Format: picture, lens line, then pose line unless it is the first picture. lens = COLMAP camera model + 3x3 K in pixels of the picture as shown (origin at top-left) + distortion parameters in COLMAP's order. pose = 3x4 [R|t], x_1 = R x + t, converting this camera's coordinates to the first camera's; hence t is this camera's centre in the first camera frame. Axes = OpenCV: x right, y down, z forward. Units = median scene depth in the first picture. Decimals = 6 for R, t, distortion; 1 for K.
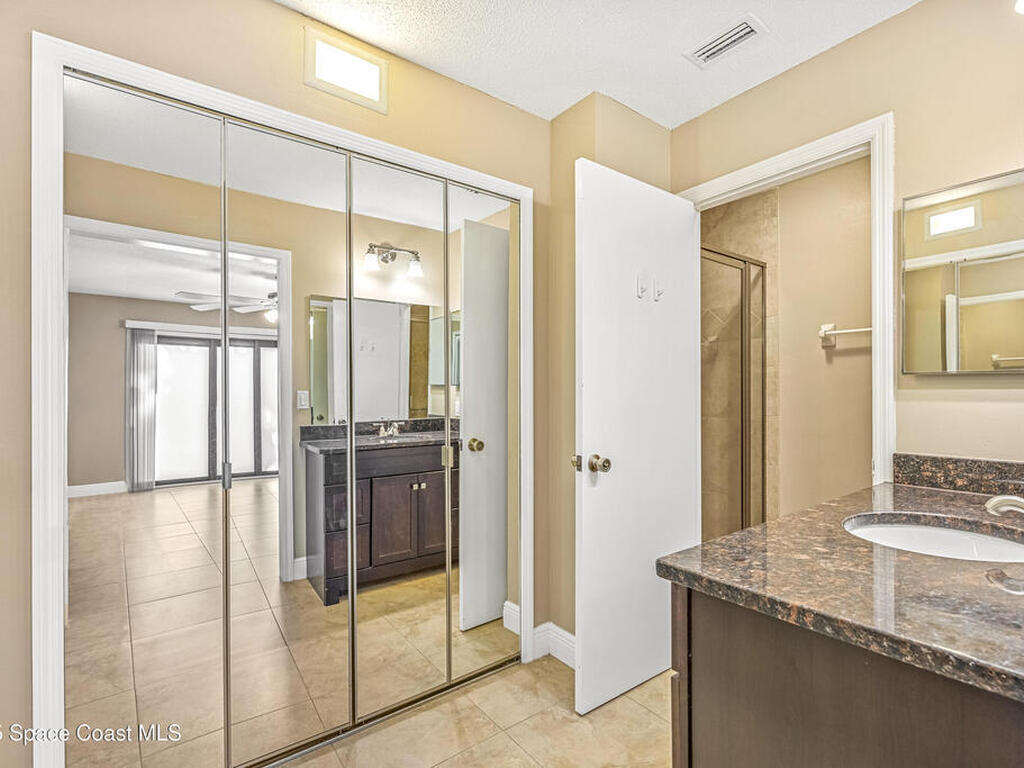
lens RADIAL K [[486.1, 0, 509.3], [0, 486.1, 391.9], [0, 0, 1]] dist [-0.001710, -0.000176]
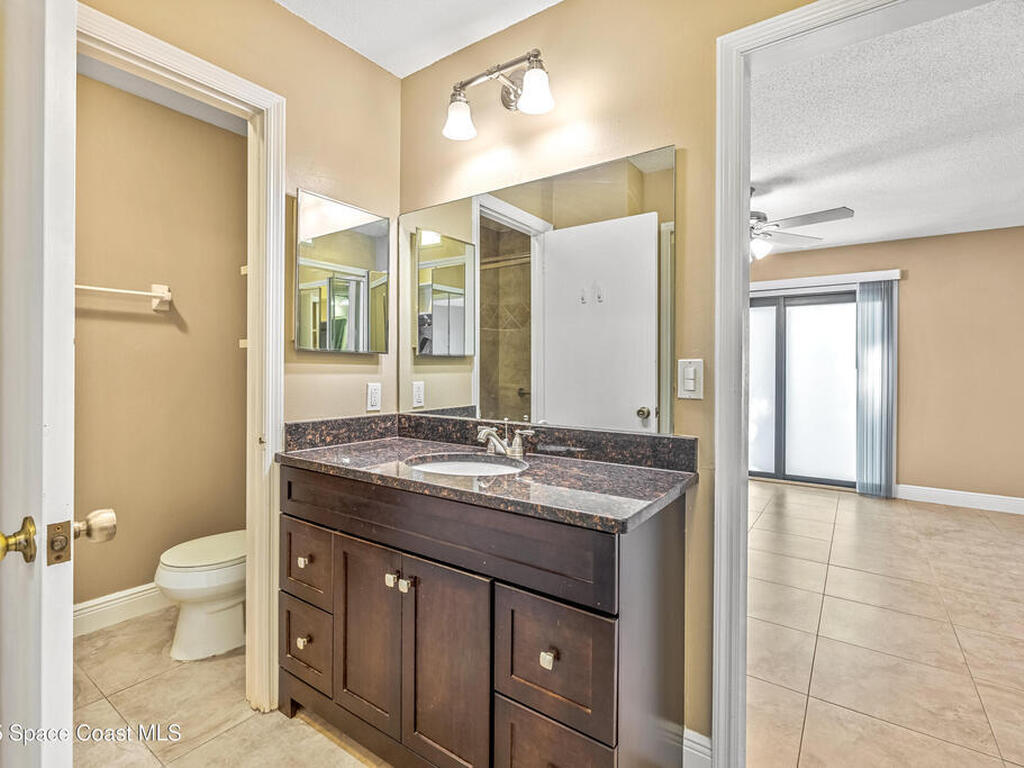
lens RADIAL K [[486.1, 0, 508.7], [0, 486.1, 375.9], [0, 0, 1]] dist [-0.001710, -0.000176]
pose [[-0.302593, -0.012403, 0.953039, -0.387071], [-0.011951, 0.999886, 0.009218, 0.006896], [-0.953045, -0.008600, -0.302706, 0.911317]]
